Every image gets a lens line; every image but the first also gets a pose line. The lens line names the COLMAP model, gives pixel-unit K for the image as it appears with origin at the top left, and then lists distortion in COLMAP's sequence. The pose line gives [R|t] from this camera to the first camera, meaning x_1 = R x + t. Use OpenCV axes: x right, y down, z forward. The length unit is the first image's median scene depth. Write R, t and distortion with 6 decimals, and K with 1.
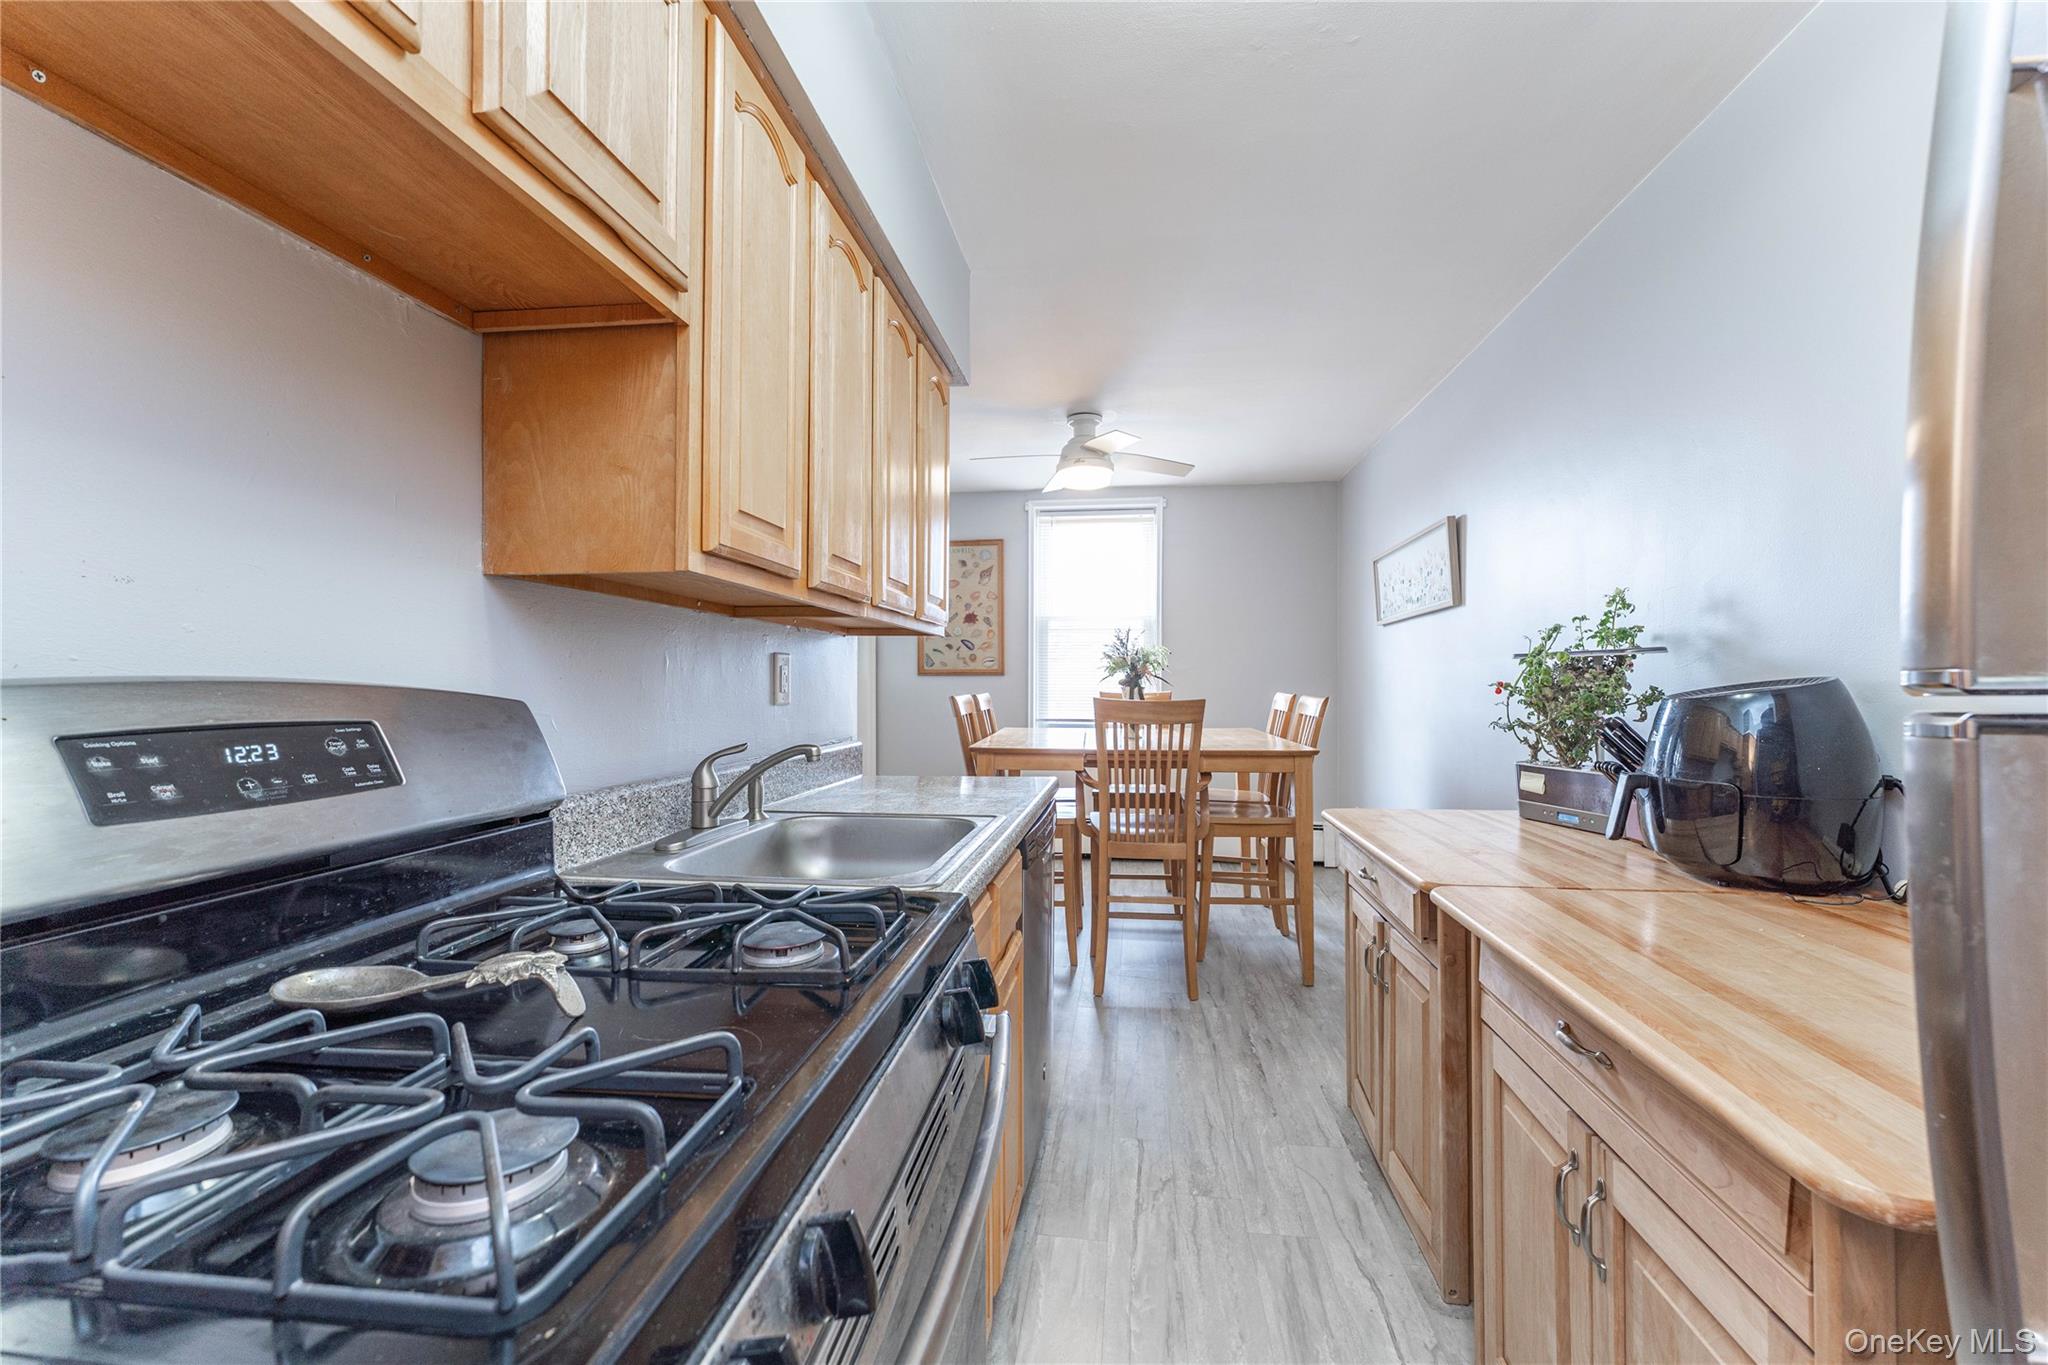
lens RADIAL K [[844.6, 0, 1029.0], [0, 844.6, 676.5], [0, 0, 1]] dist [-0.000512, 0.003975]
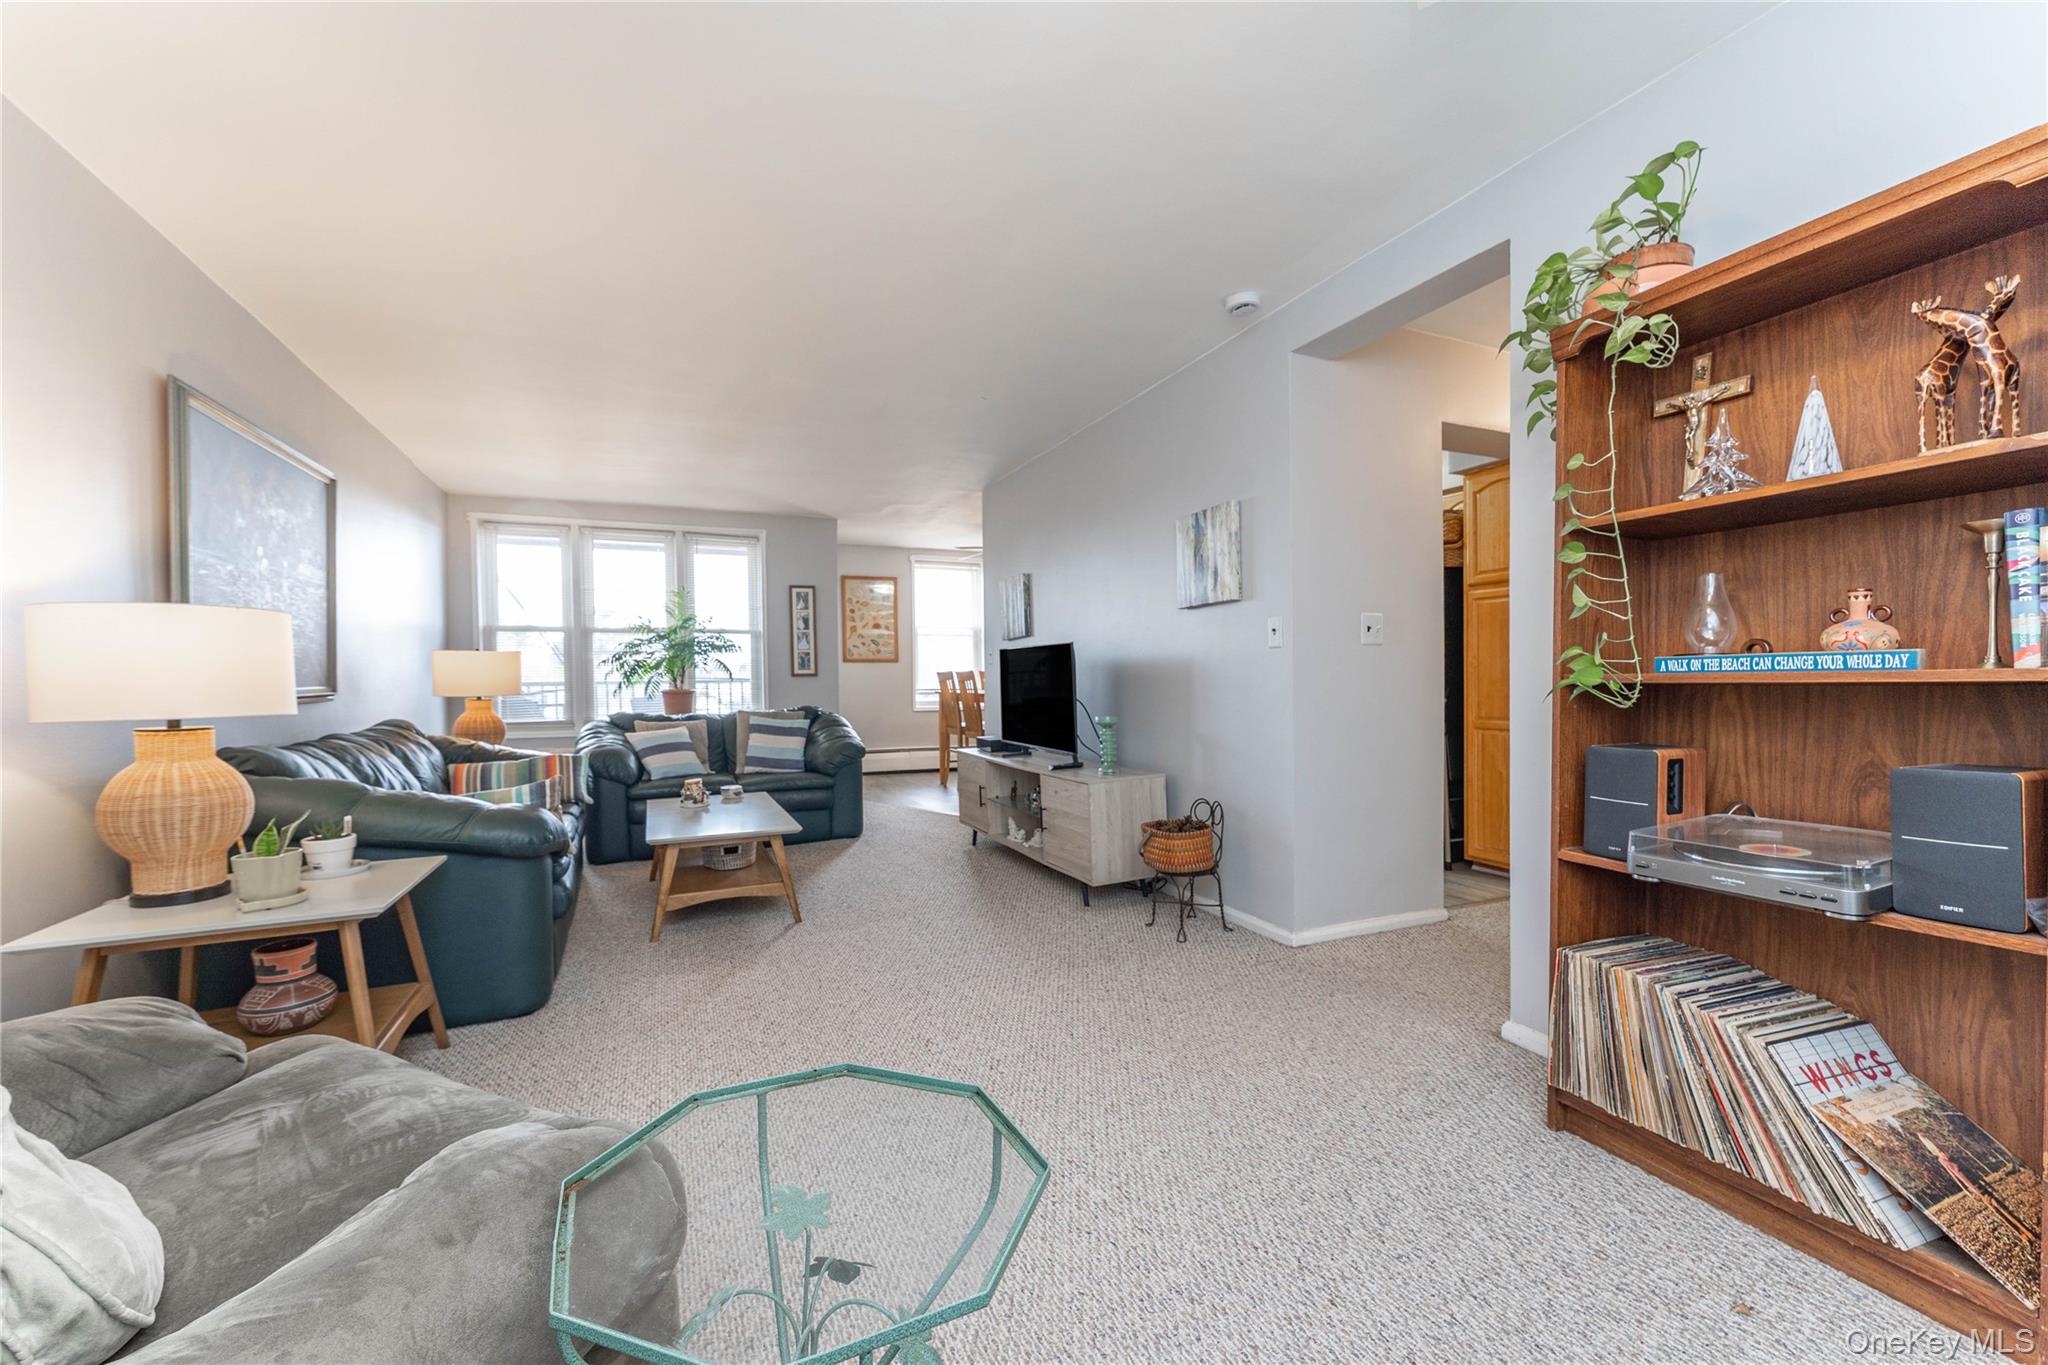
lens RADIAL K [[844.6, 0, 1029.0], [0, 844.6, 676.5], [0, 0, 1]] dist [-0.000512, 0.003975]
pose [[0.858791, -0.005772, 0.512294, -0.626655], [0.007692, 0.999969, -0.001627, 0.029376], [-0.512268, 0.005338, 0.858809, -0.482075]]
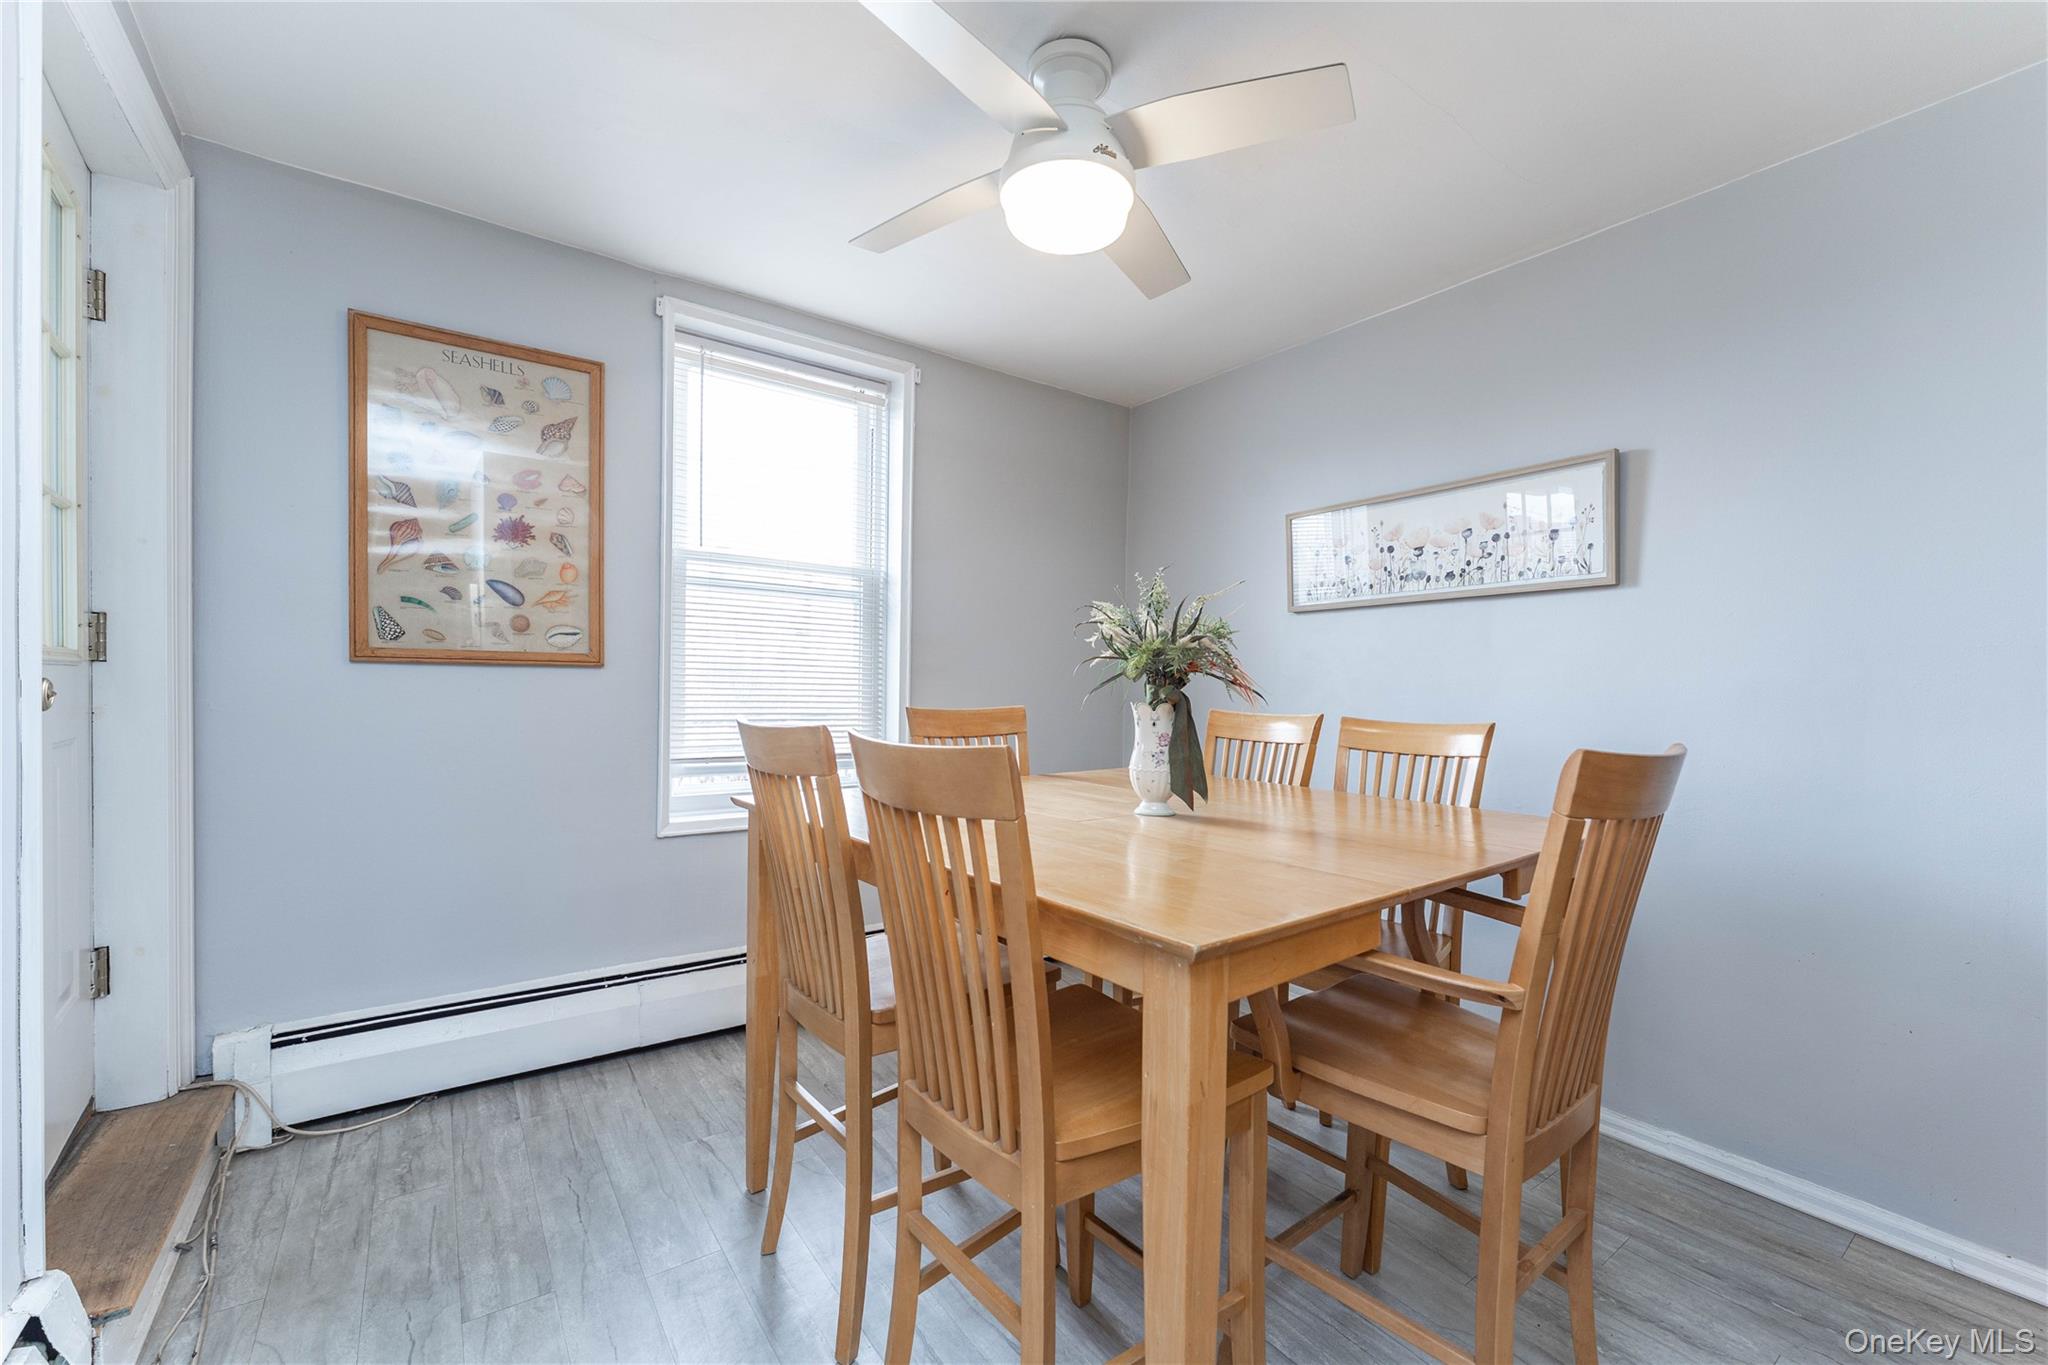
lens RADIAL K [[844.6, 0, 1029.0], [0, 844.6, 676.5], [0, 0, 1]] dist [-0.000512, 0.003975]
pose [[0.728550, 0.018850, 0.684733, -0.169910], [-0.022866, 0.999733, -0.003193, -0.000581], [-0.684611, -0.013331, 0.728787, 0.517108]]
